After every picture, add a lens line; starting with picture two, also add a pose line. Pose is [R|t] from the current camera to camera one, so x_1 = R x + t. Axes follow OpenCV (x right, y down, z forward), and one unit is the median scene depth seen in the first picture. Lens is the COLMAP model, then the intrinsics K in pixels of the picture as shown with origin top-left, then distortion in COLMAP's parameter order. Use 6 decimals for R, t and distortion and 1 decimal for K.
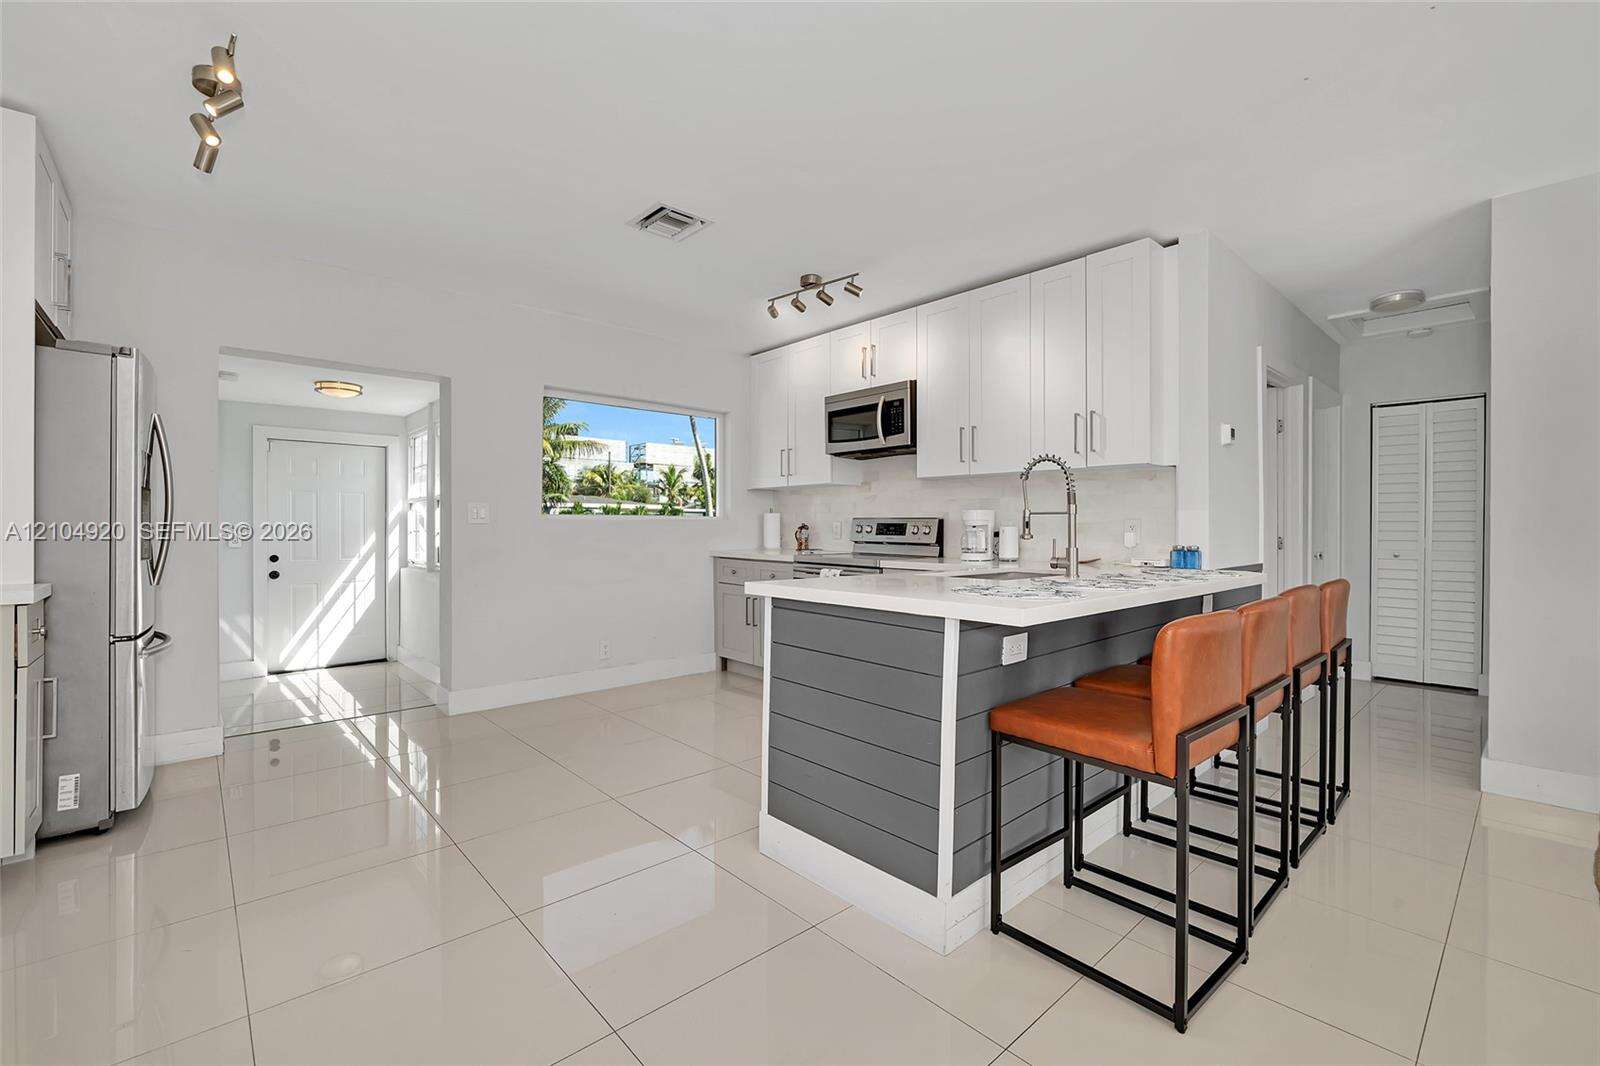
lens RADIAL K [[687.7, 0, 798.3], [0, 687.7, 529.9], [0, 0, 1]] dist [-0.009625, -0.000965]
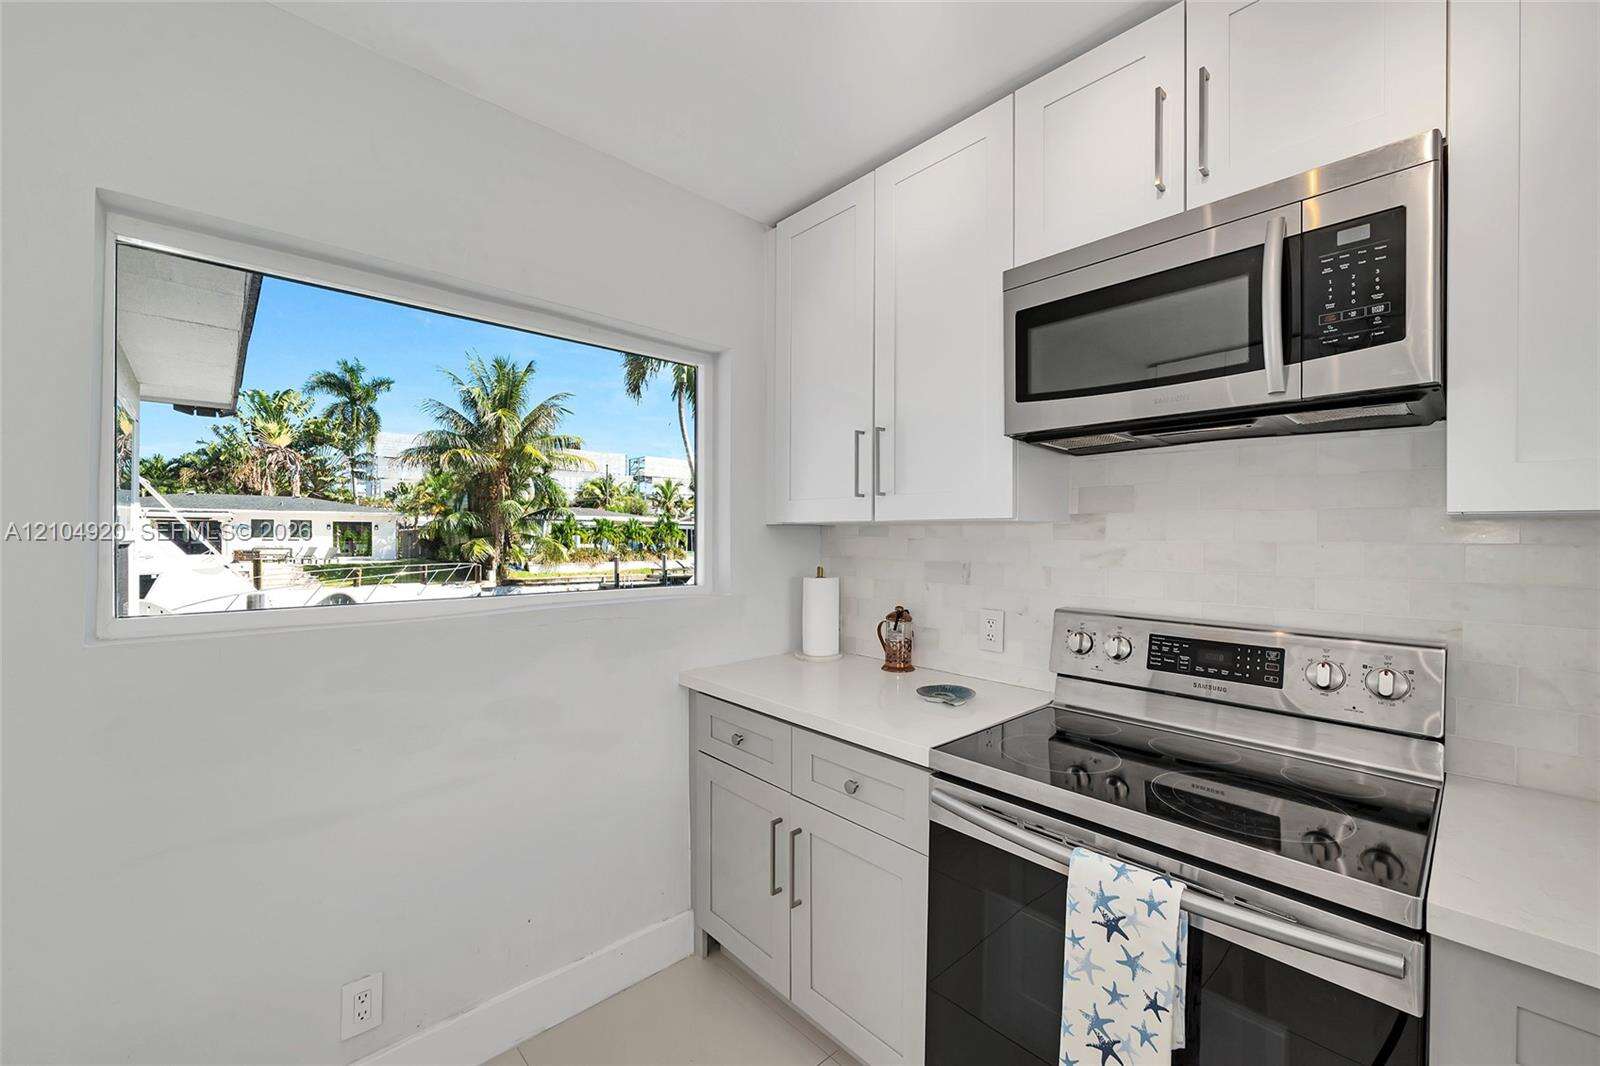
lens RADIAL K [[641.3, 0, 800.8], [0, 641.3, 536.3], [0, 0, 1]] dist [-0.007907, 0.000592]
pose [[0.999813, 0.003008, 0.019113, -0.068895], [-0.002923, 0.999986, -0.004474, -0.057147], [-0.019126, 0.004417, 0.999807, 0.672586]]
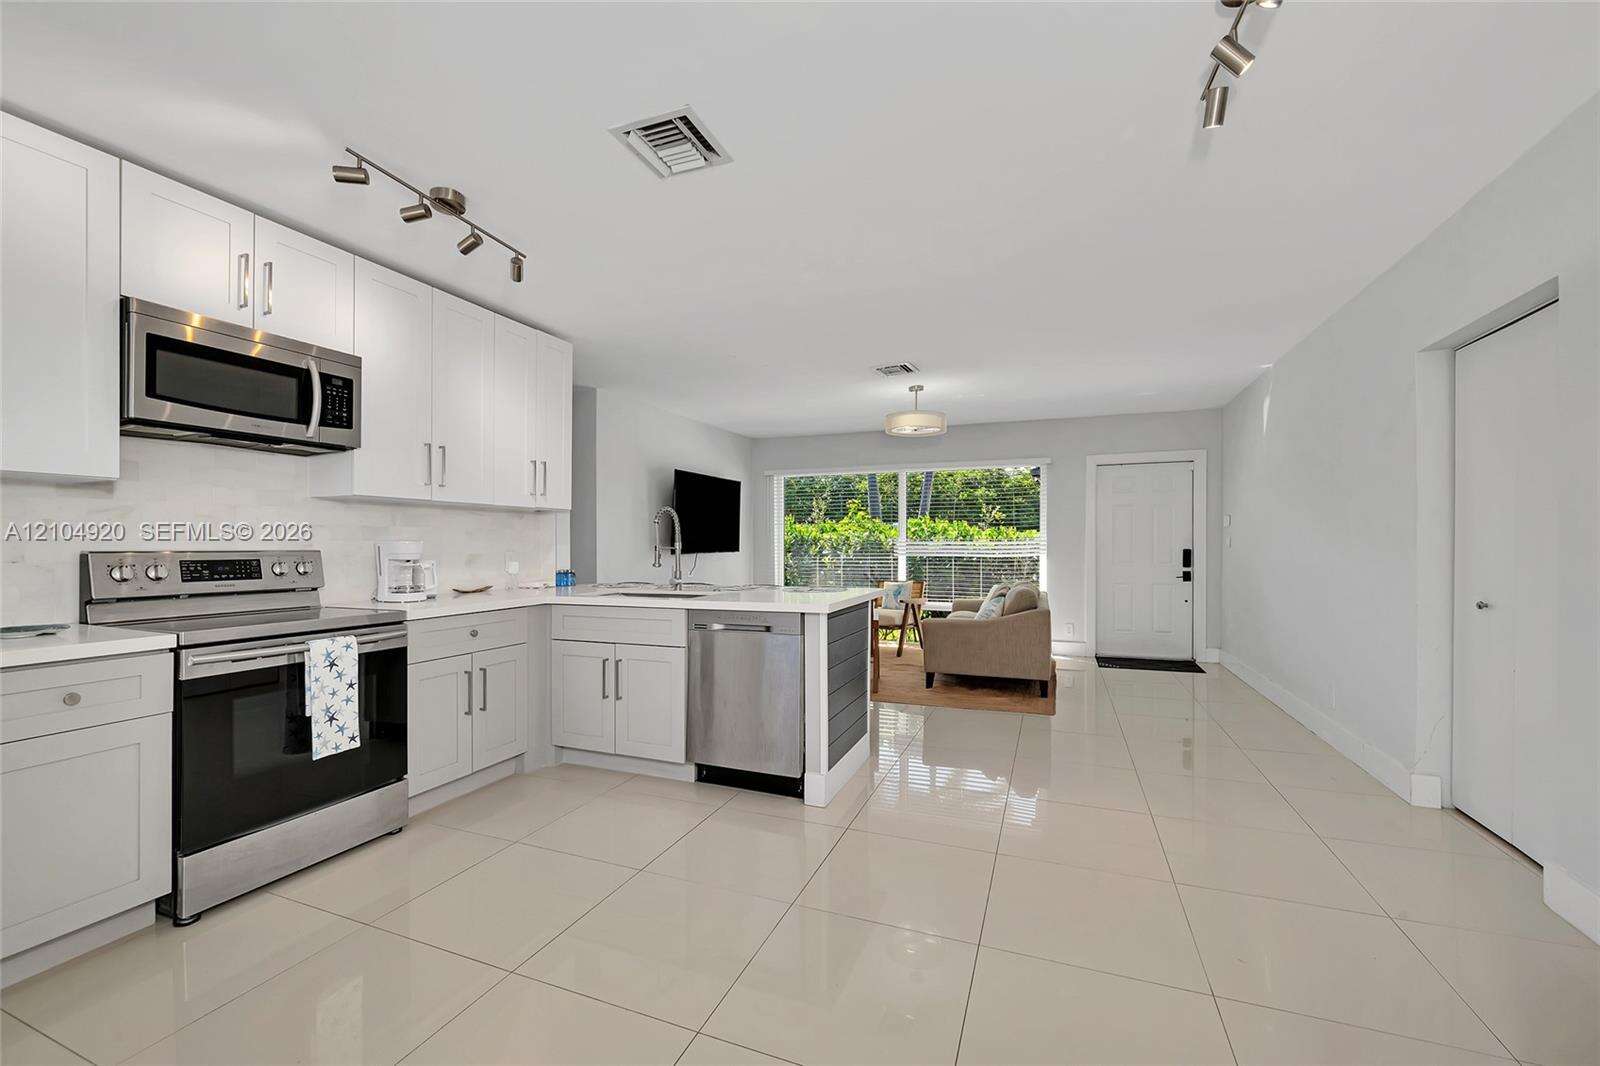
lens RADIAL K [[641.3, 0, 803.4], [0, 641.3, 544.1], [0, 0, 1]] dist [-0.007907, 0.000592]
pose [[-0.449797, -0.000989, 0.893130, -0.555733], [0.008723, 0.999947, 0.005500, -0.021224], [-0.893088, 0.010264, -0.449765, 0.778210]]
